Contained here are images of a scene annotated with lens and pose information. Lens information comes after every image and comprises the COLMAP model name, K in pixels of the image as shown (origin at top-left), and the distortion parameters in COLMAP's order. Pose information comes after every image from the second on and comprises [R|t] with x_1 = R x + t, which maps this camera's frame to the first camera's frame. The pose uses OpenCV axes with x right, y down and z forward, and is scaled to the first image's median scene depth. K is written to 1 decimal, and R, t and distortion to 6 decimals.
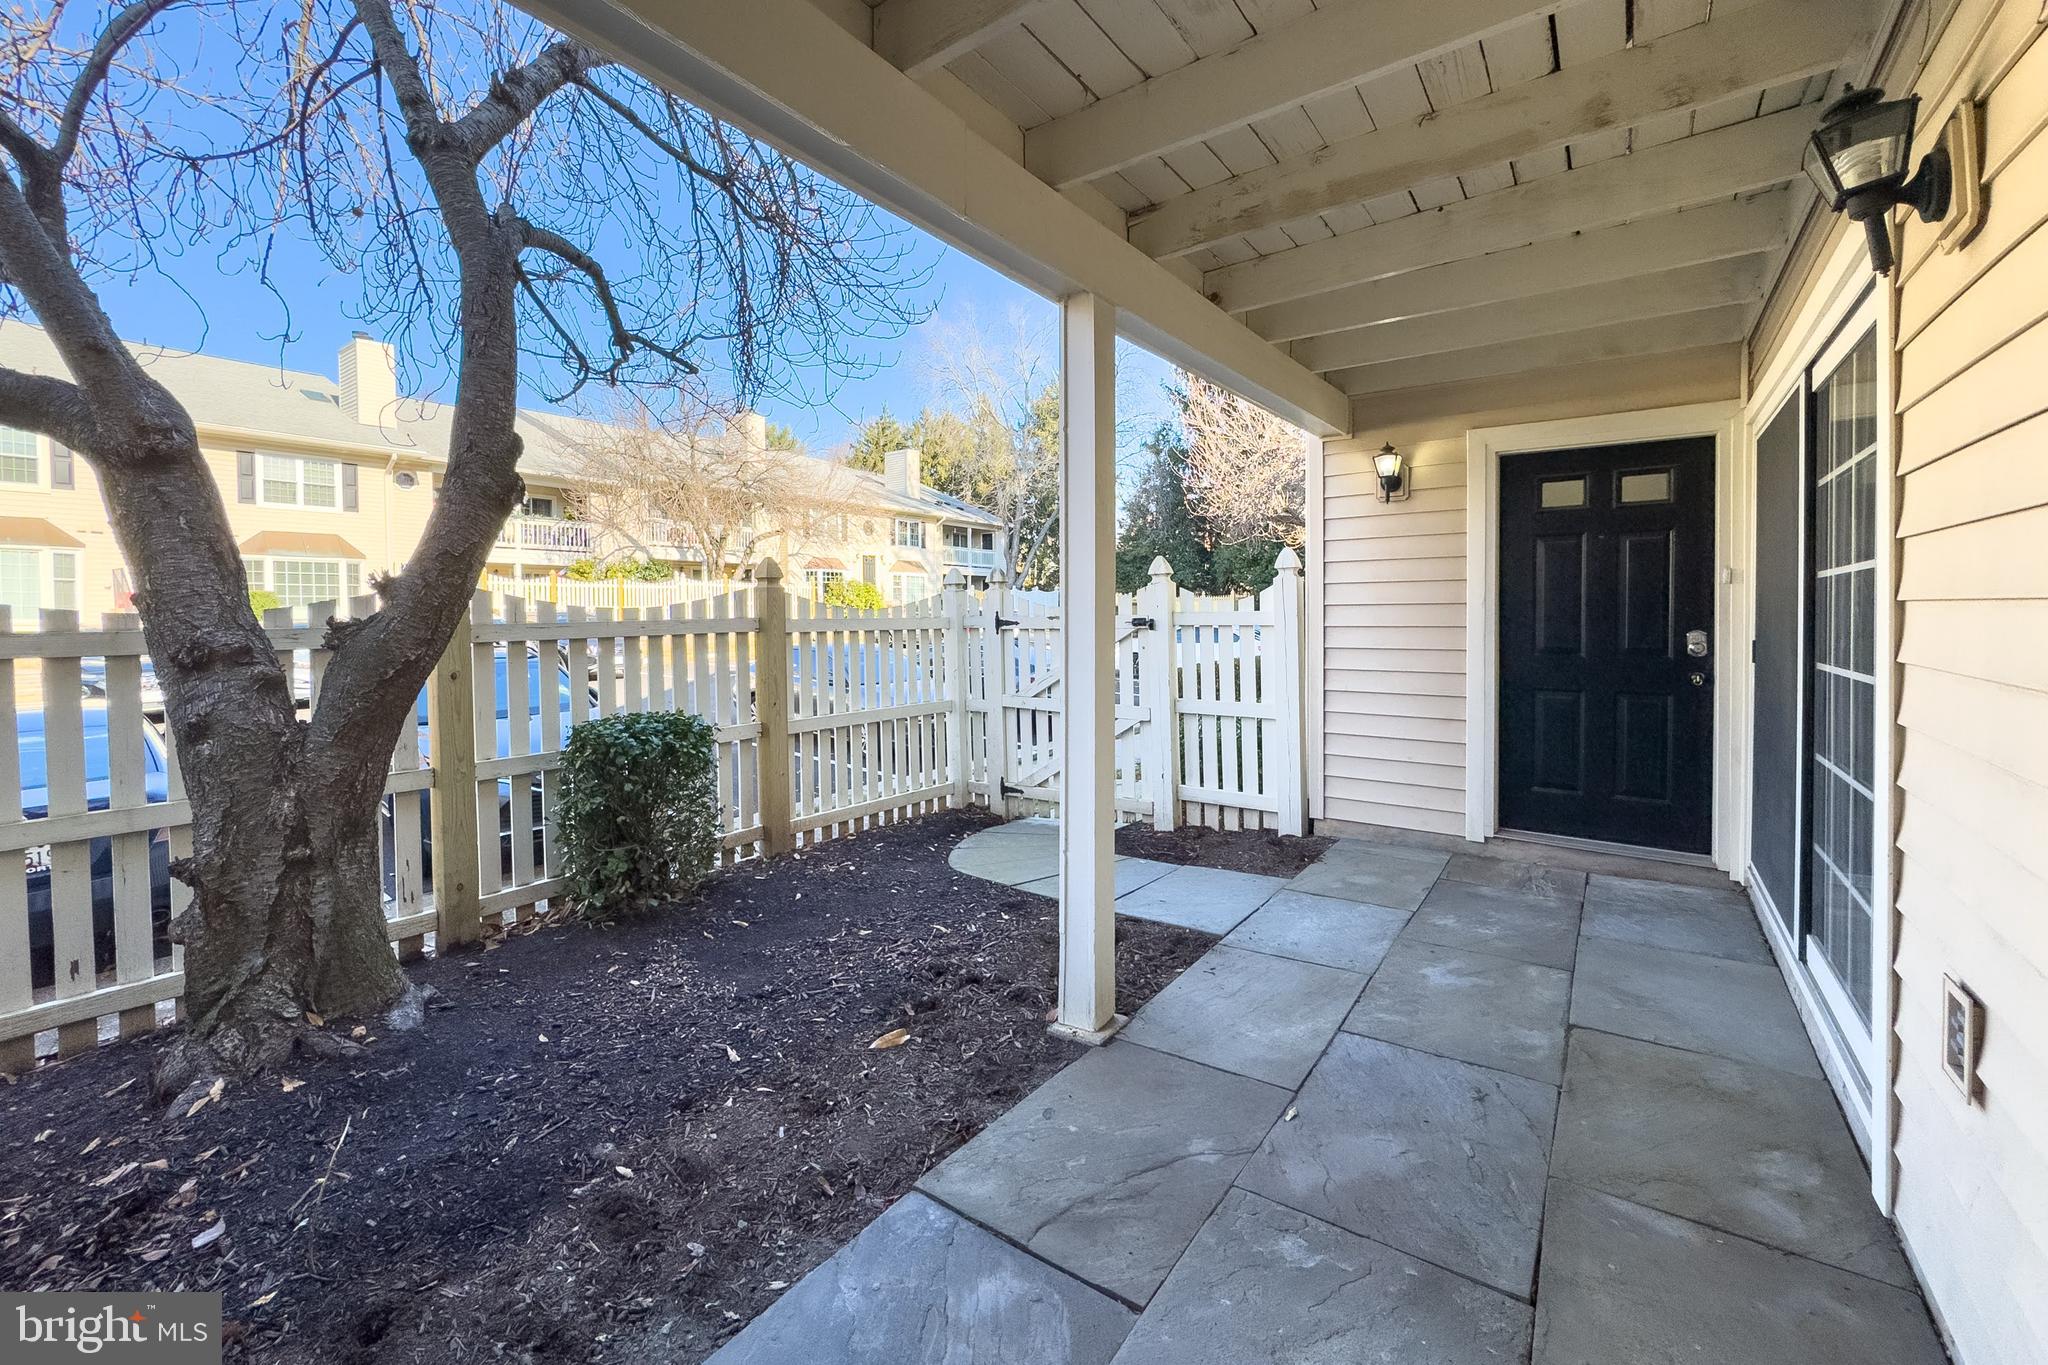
lens RADIAL K [[829.2, 0, 1031.3], [0, 829.2, 619.0], [0, 0, 1]] dist [0.008191, -0.000082]
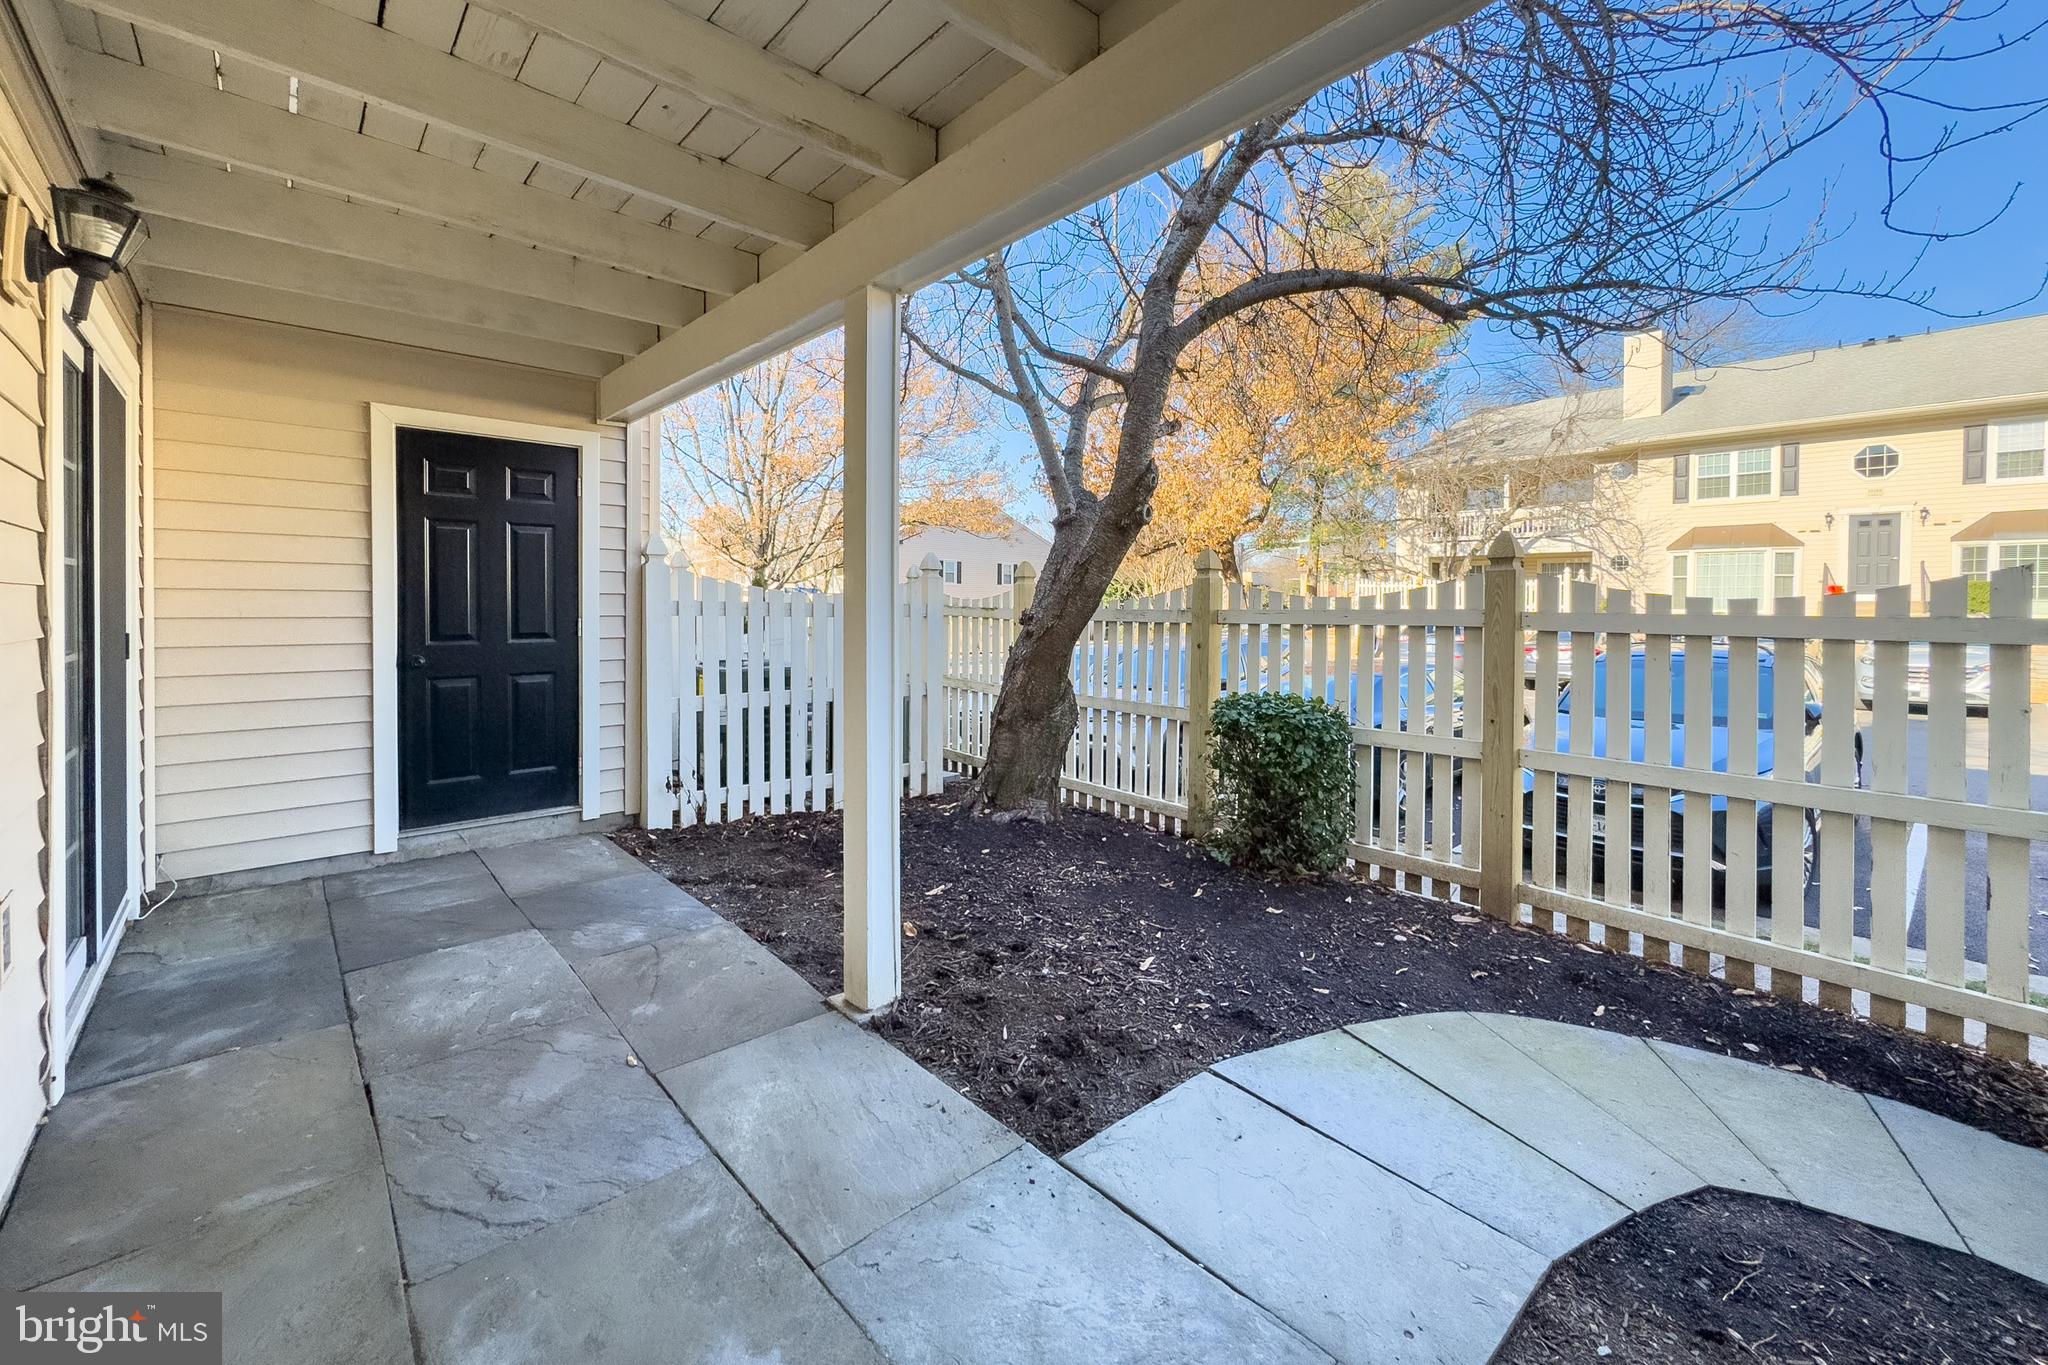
lens RADIAL K [[829.2, 0, 1036.1], [0, 829.2, 617.8], [0, 0, 1]] dist [0.008191, -0.000082]
pose [[-0.206519, 0.022259, -0.978189, 0.802227], [-0.013919, 0.999573, 0.025684, -0.013887], [0.978344, 0.018920, -0.206121, 1.103742]]
